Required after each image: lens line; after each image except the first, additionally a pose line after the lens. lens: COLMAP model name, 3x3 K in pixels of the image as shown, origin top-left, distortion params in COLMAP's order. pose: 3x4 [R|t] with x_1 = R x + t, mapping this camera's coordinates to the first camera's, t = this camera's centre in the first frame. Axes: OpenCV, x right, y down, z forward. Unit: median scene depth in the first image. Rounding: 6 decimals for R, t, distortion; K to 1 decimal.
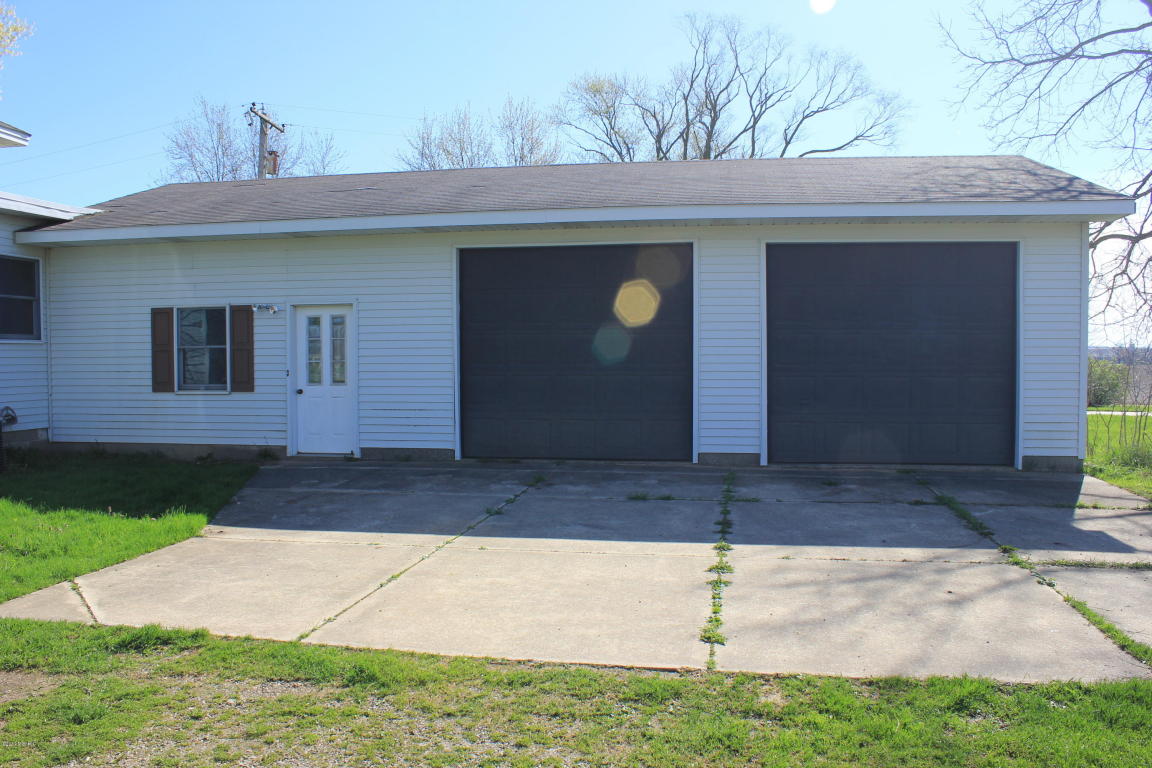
lens RADIAL K [[976.6, 0, 567.4], [0, 976.6, 386.6], [0, 0, 1]] dist [-0.122927, 0.116538]
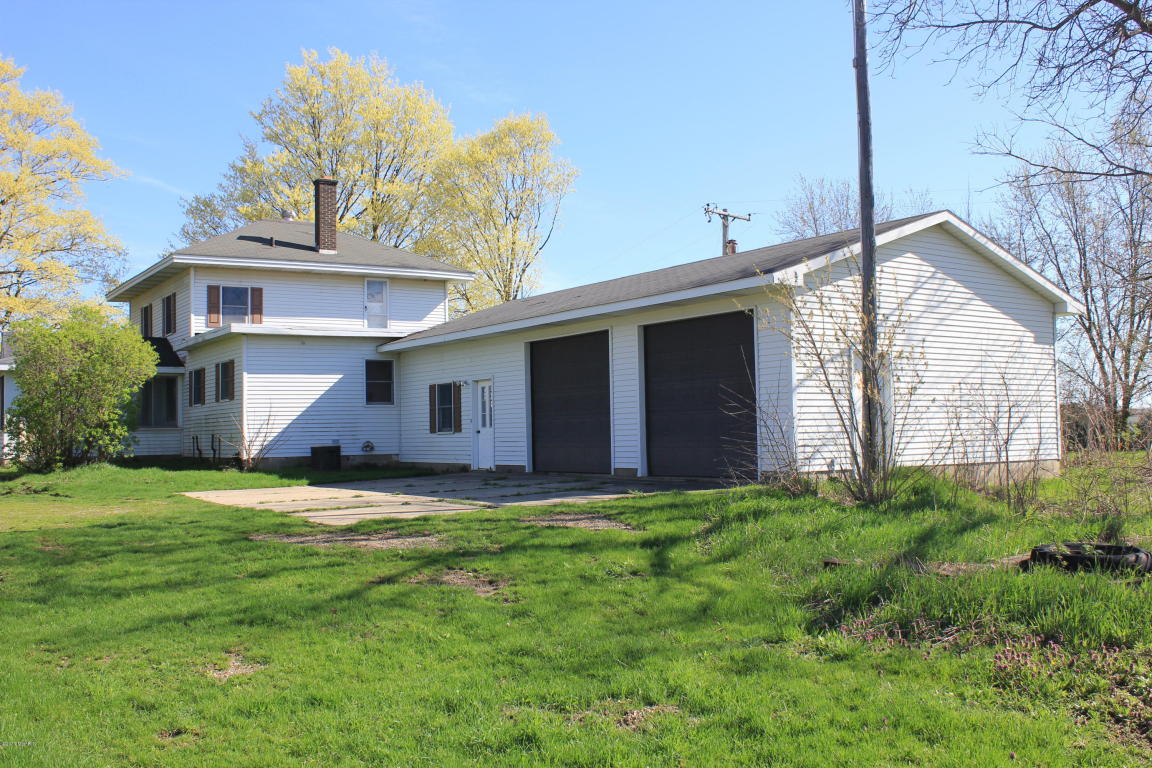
lens RADIAL K [[1186.8, 0, 570.4], [0, 1186.8, 376.6], [0, 0, 1]] dist [-0.067338, 0.000000]
pose [[0.685422, -0.042804, -0.726887, 1.335455], [-0.007144, 0.997827, -0.065496, 0.043279], [0.728111, 0.050085, 0.683627, -0.298196]]
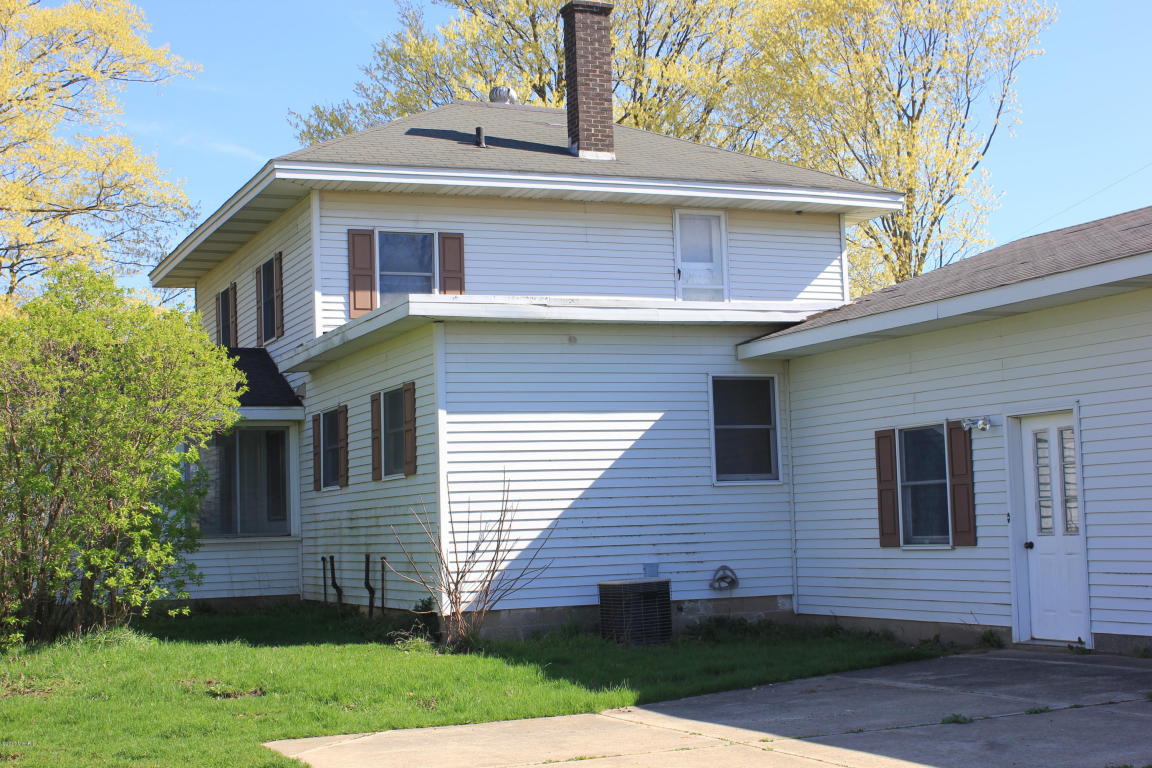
lens RADIAL K [[1776.2, 0, 576.4], [0, 1776.2, 389.3], [0, 0, 1]] dist [0.002755, 0.000000]
pose [[0.556874, -0.076892, -0.827030, 0.565417], [0.002850, 0.995877, -0.090671, 0.008087], [0.830592, 0.048135, 0.554797, 0.061525]]
